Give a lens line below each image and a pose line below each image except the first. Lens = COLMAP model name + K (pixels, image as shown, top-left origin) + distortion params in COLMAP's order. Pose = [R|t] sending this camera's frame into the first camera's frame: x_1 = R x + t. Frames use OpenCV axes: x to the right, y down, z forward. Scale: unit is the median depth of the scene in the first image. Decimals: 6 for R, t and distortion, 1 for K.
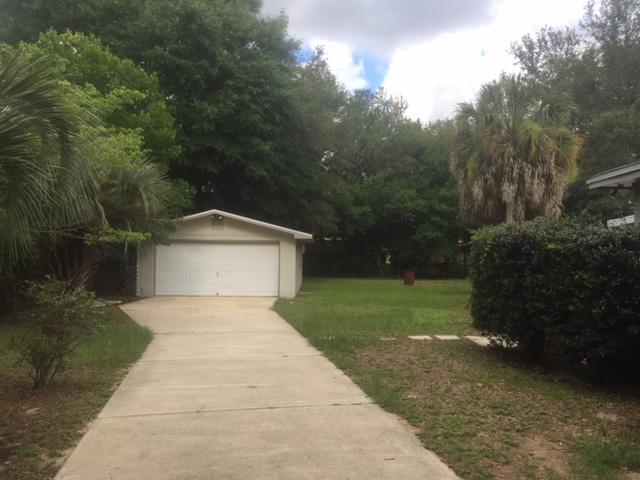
lens RADIAL K [[537.5, 0, 320.0], [0, 537.5, 240.0], [0, 0, 1]] dist [-0.001422, -0.002102]
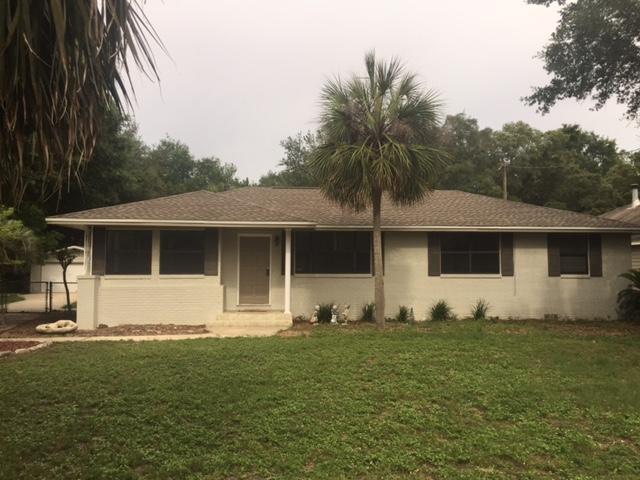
lens RADIAL K [[560.7, 0, 320.0], [0, 560.7, 240.0], [0, 0, 1]] dist [0.048520, -0.002356]
pose [[0.996603, -0.003094, 0.082293, 0.476824], [0.005861, 0.999425, -0.033402, -0.008065], [-0.082142, 0.033771, 0.996048, -1.003901]]
